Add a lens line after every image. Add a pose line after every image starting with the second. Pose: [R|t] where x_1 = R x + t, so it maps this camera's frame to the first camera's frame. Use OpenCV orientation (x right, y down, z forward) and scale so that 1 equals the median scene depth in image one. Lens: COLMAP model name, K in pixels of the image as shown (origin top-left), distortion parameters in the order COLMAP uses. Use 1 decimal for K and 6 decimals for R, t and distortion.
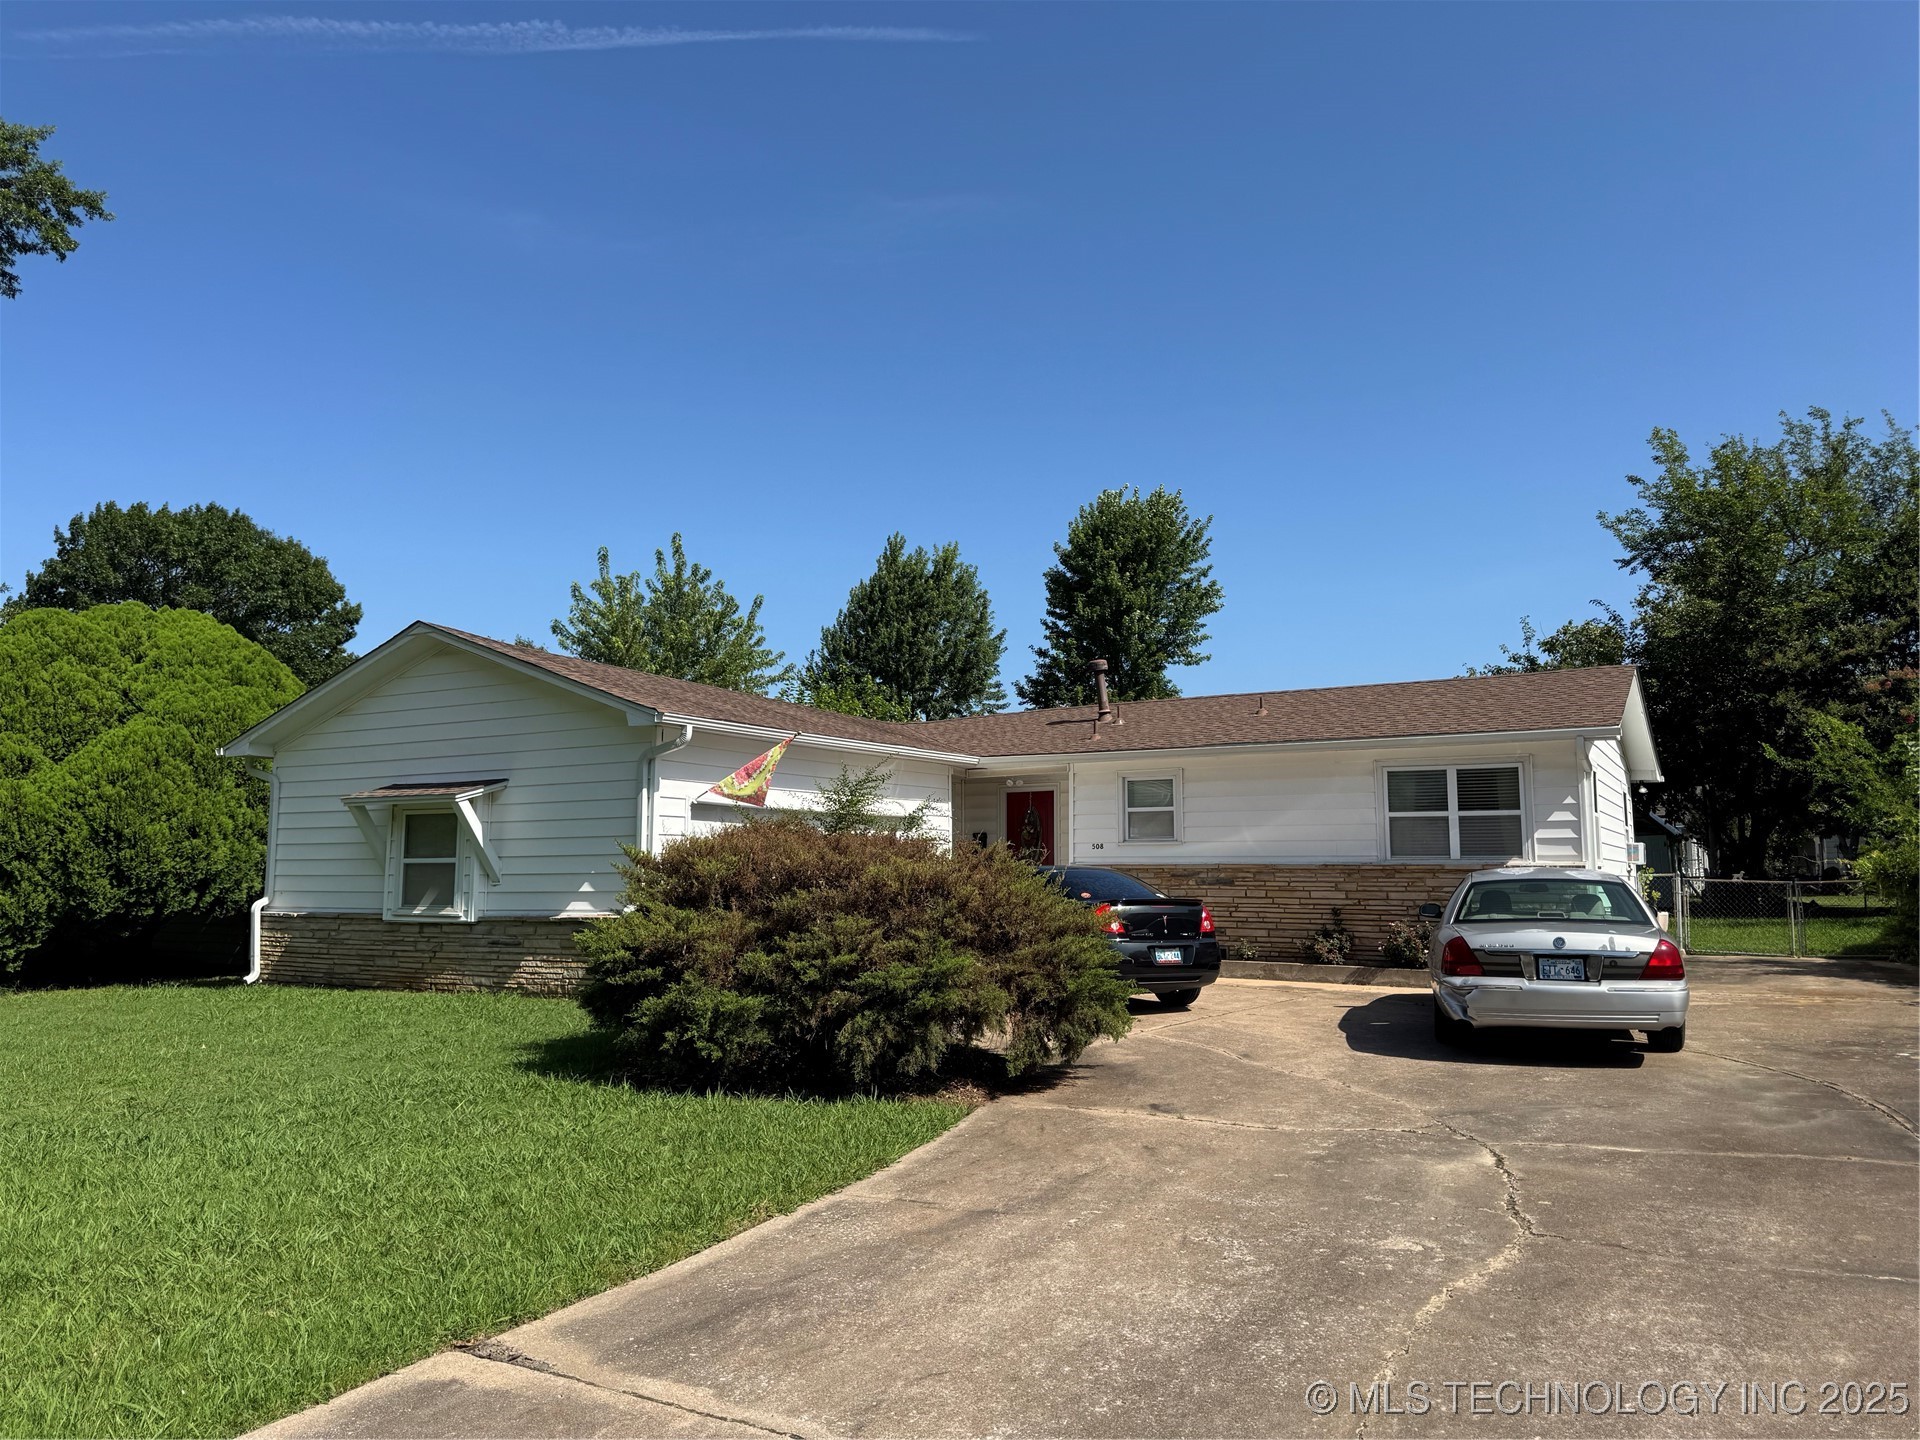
lens RADIAL K [[1354.6, 0, 961.4], [0, 1354.6, 725.1], [0, 0, 1]] dist [0.006586, -0.002304]
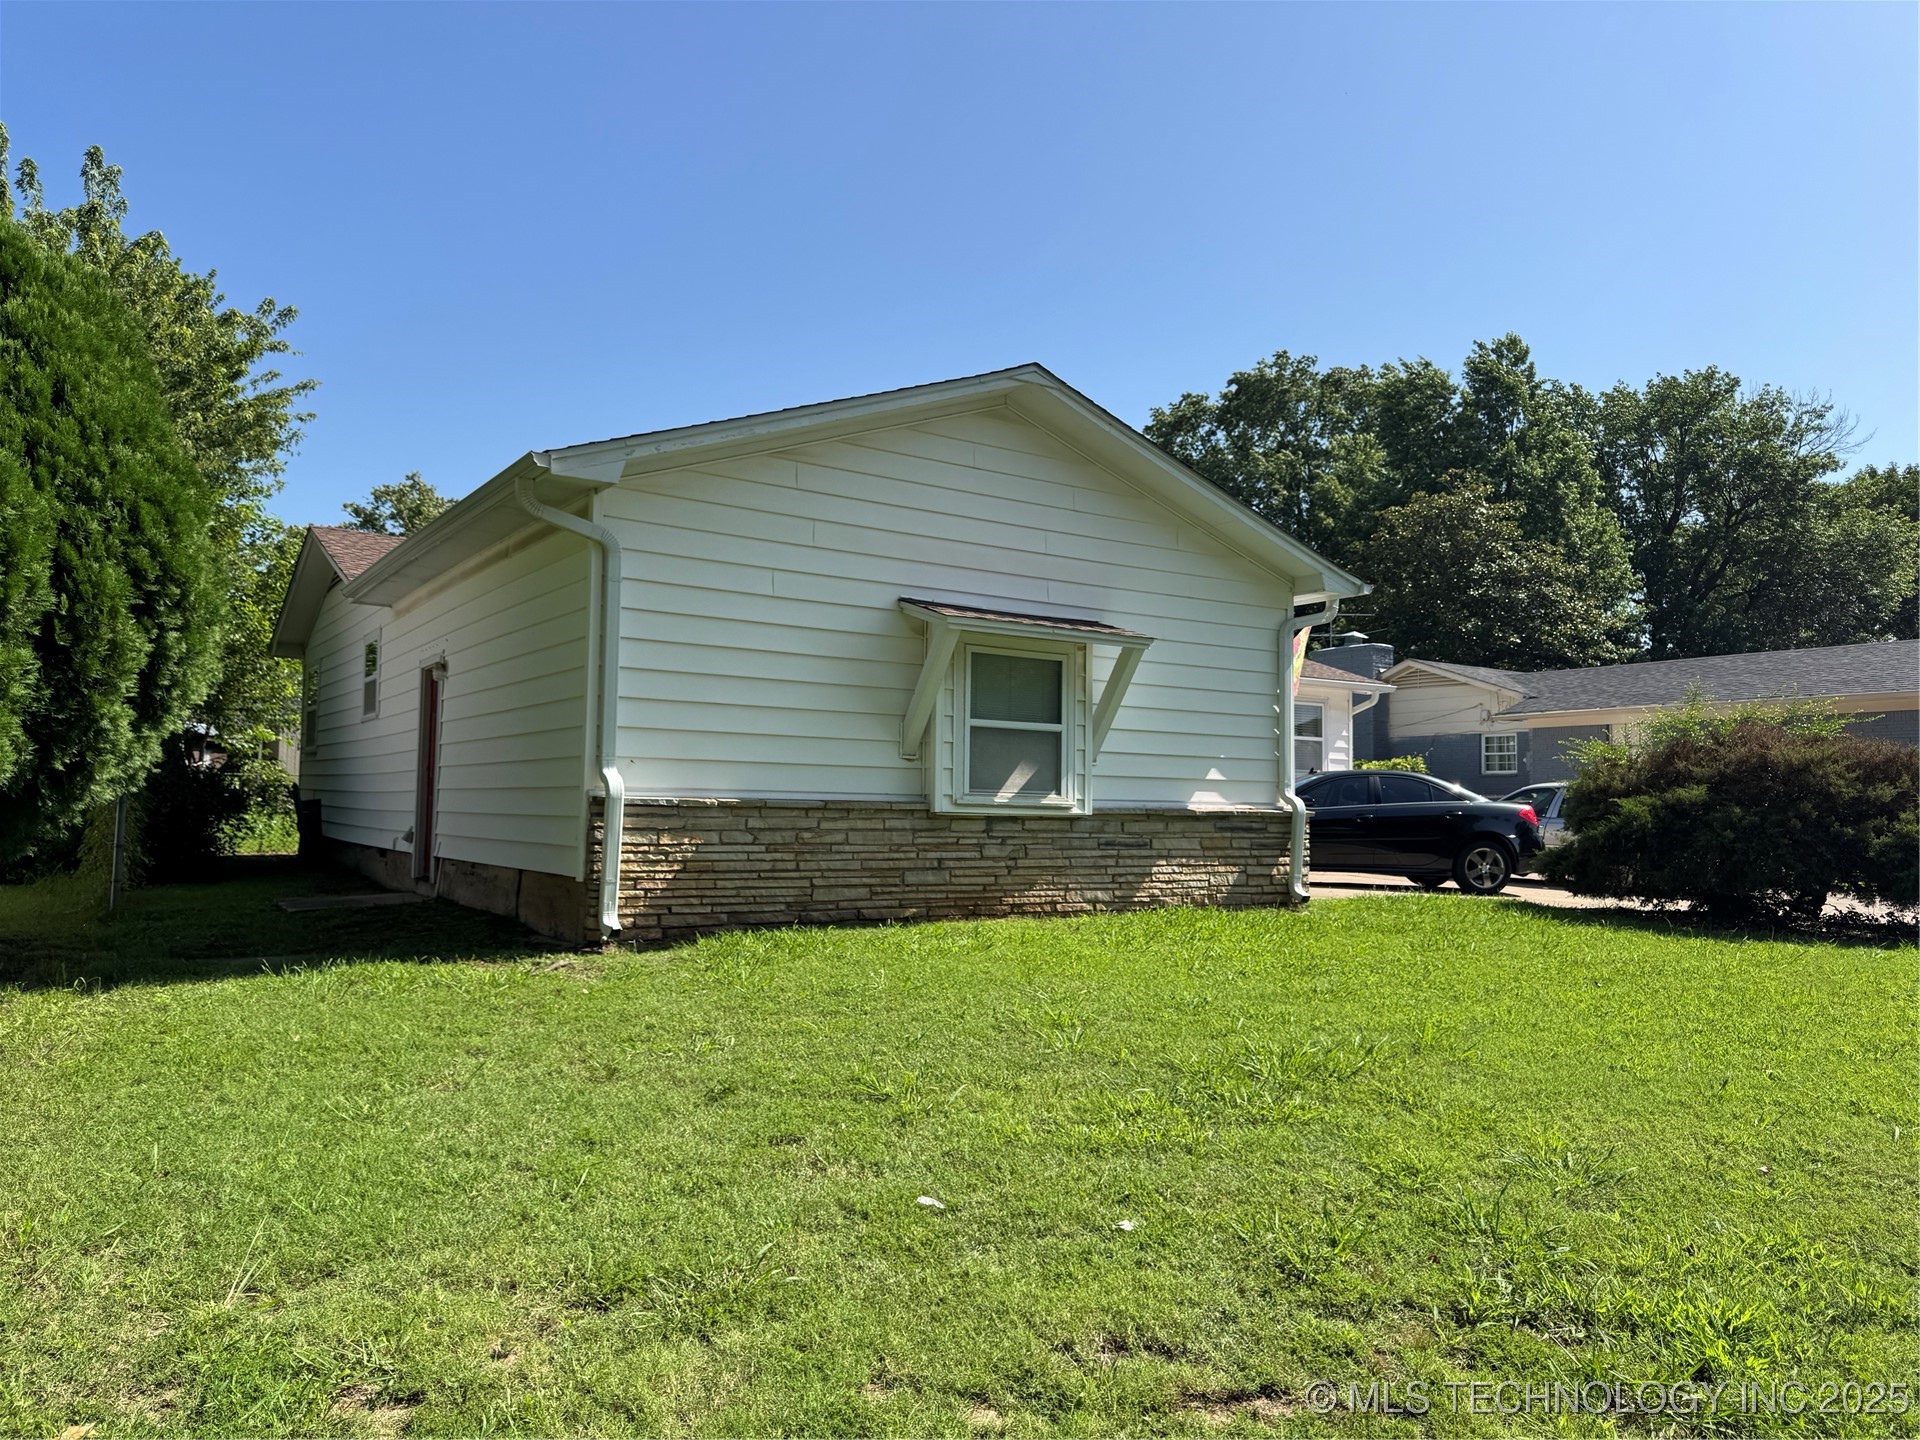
lens RADIAL K [[1354.6, 0, 960.8], [0, 1354.6, 714.8], [0, 0, 1]] dist [0.006586, -0.002304]
pose [[0.450948, 0.070014, 0.889800, -1.020656], [-0.126847, 0.991827, -0.013757, 0.109675], [-0.883490, -0.106665, 0.456144, 0.731332]]
